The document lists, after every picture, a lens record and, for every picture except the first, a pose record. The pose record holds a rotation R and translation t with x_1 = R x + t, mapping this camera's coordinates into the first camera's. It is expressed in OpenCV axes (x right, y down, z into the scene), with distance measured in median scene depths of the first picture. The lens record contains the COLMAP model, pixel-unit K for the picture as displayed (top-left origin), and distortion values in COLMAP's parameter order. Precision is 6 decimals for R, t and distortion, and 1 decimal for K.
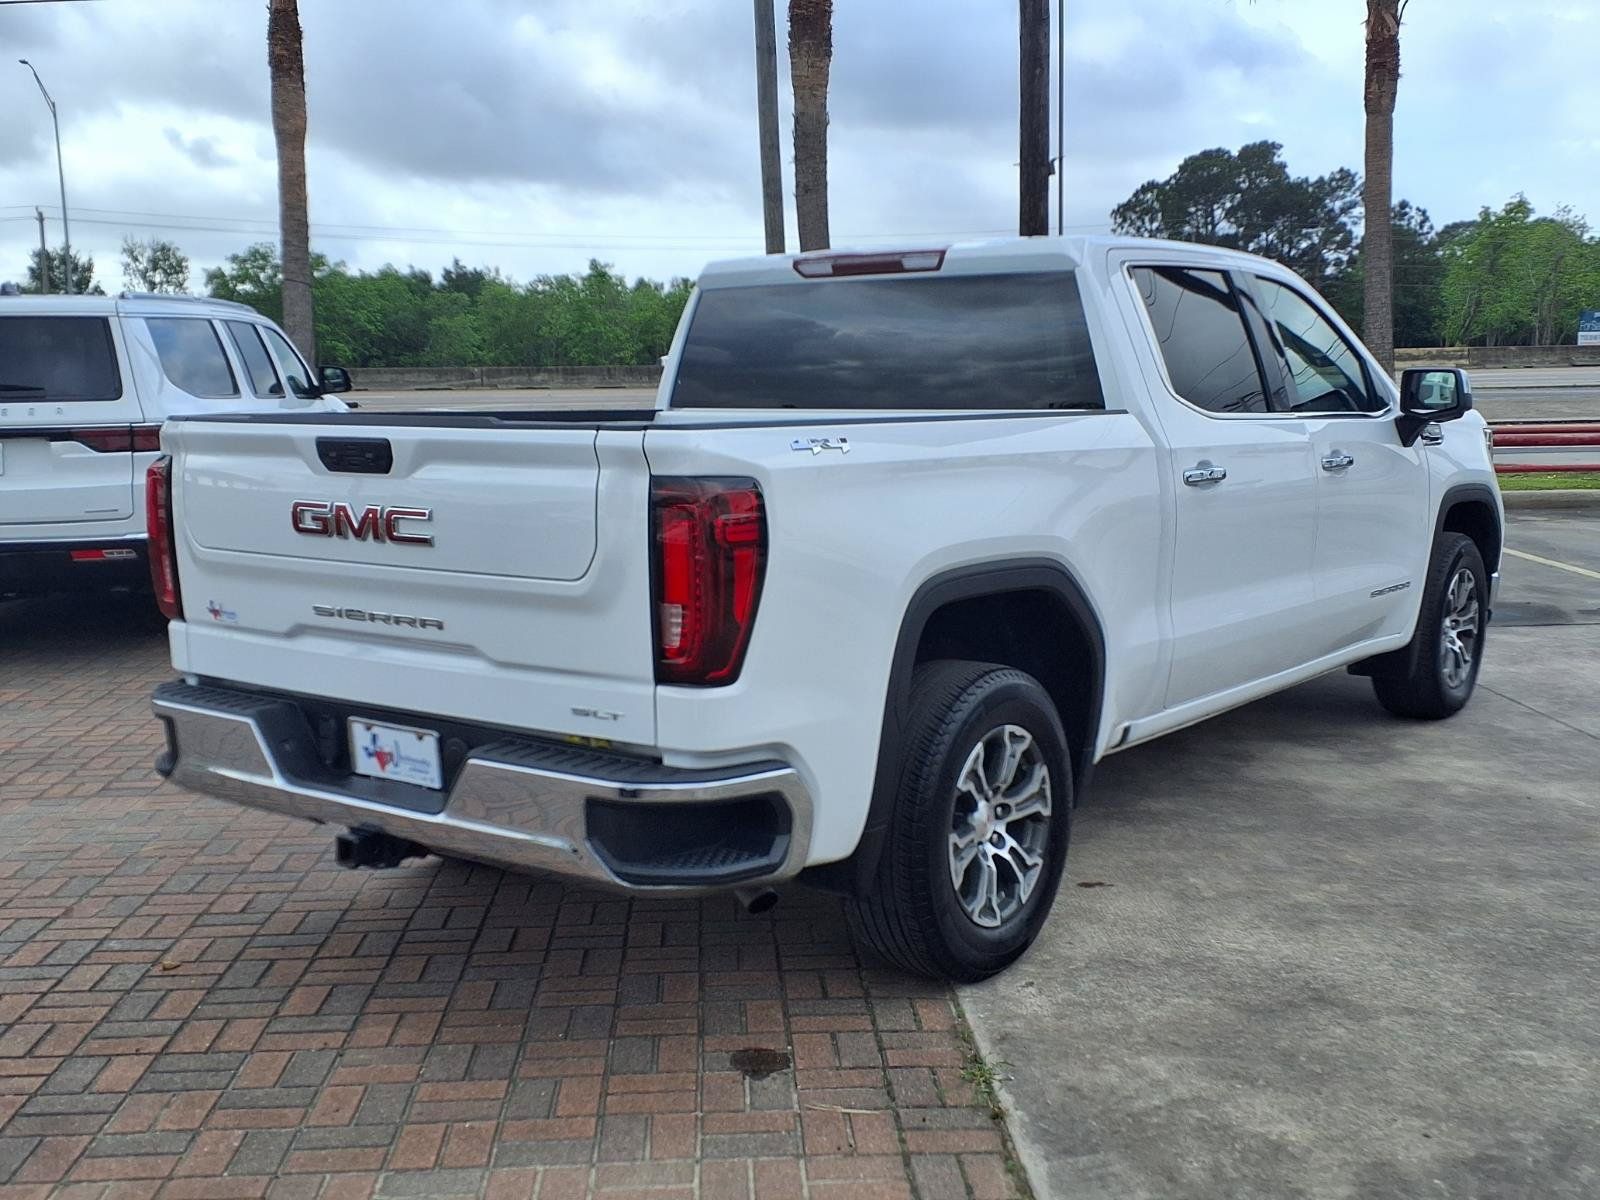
lens RADIAL K [[1267.9, 0, 800.0], [0, 1267.9, 600.0], [0, 0, 1]] dist [0.063688, -0.001164]
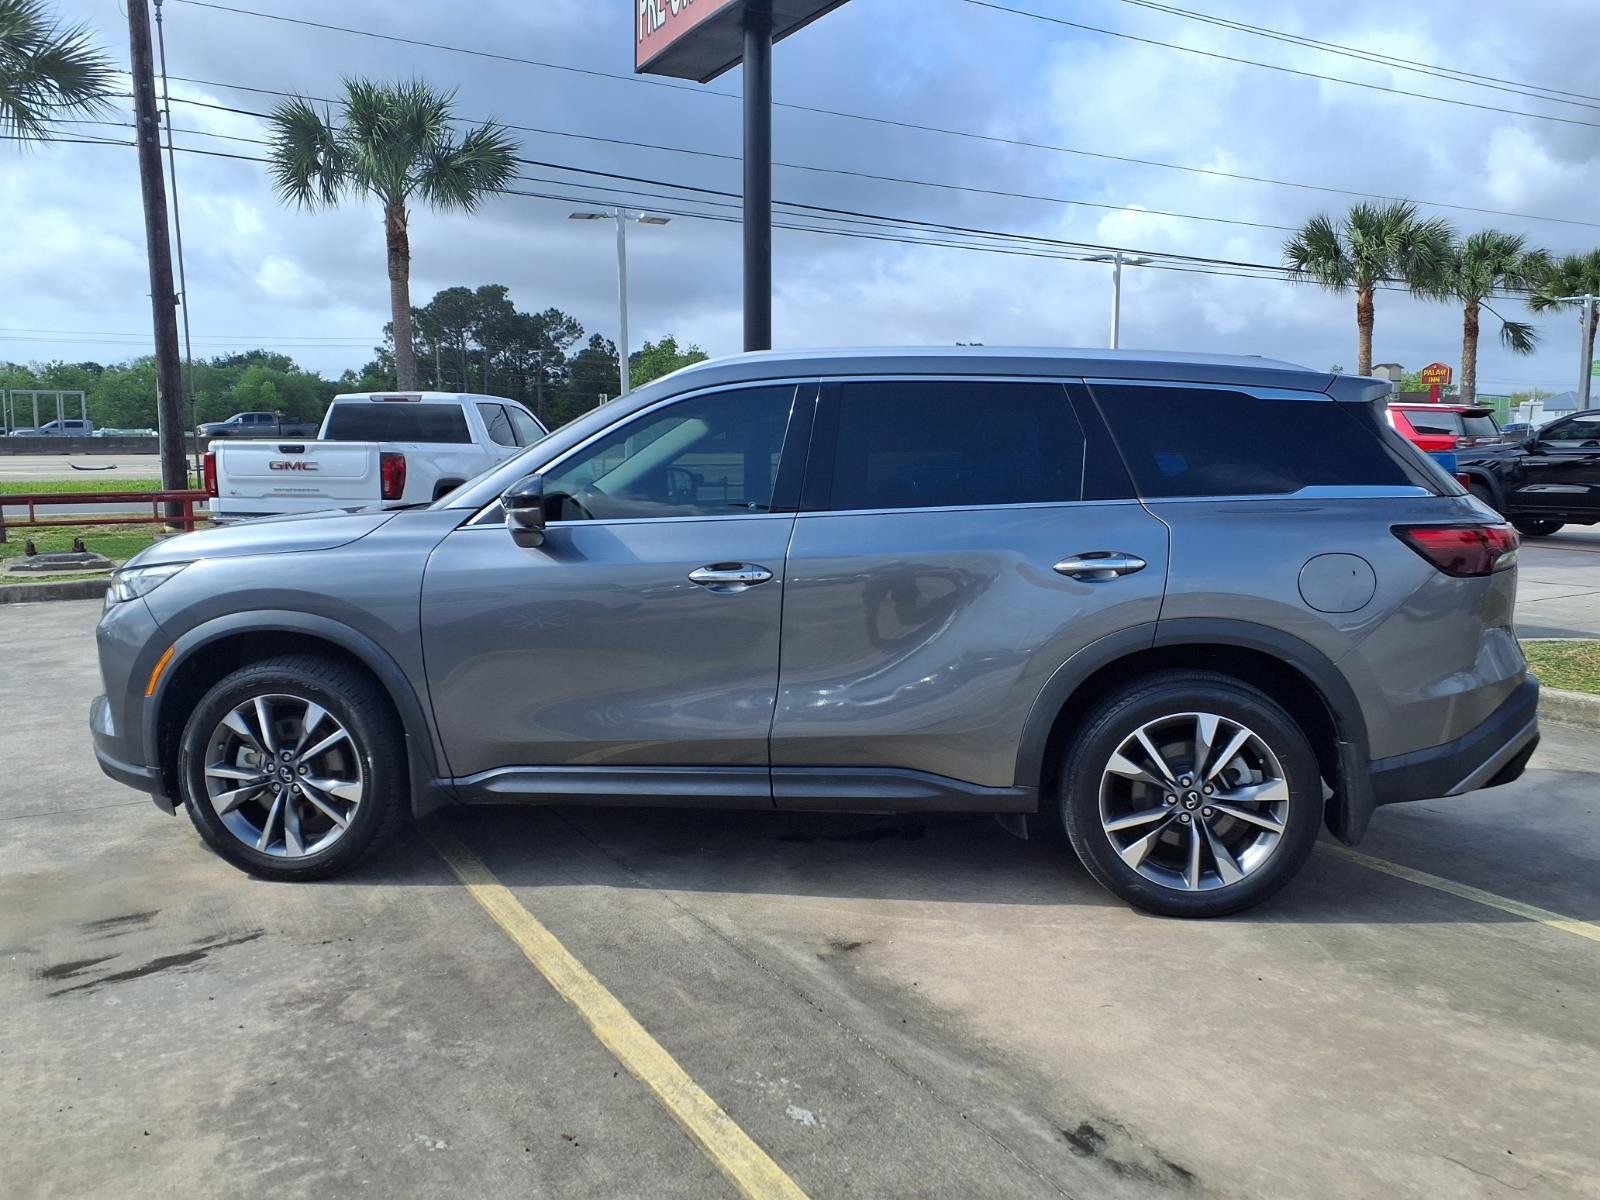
lens RADIAL K [[1267.9, 0, 800.0], [0, 1267.9, 600.0], [0, 0, 1]] dist [0.063688, -0.001164]
pose [[0.844837, -0.049078, 0.532768, -0.178137], [0.085421, 0.995383, -0.043764, 0.102821], [-0.528161, 0.082483, 0.845129, -0.490757]]
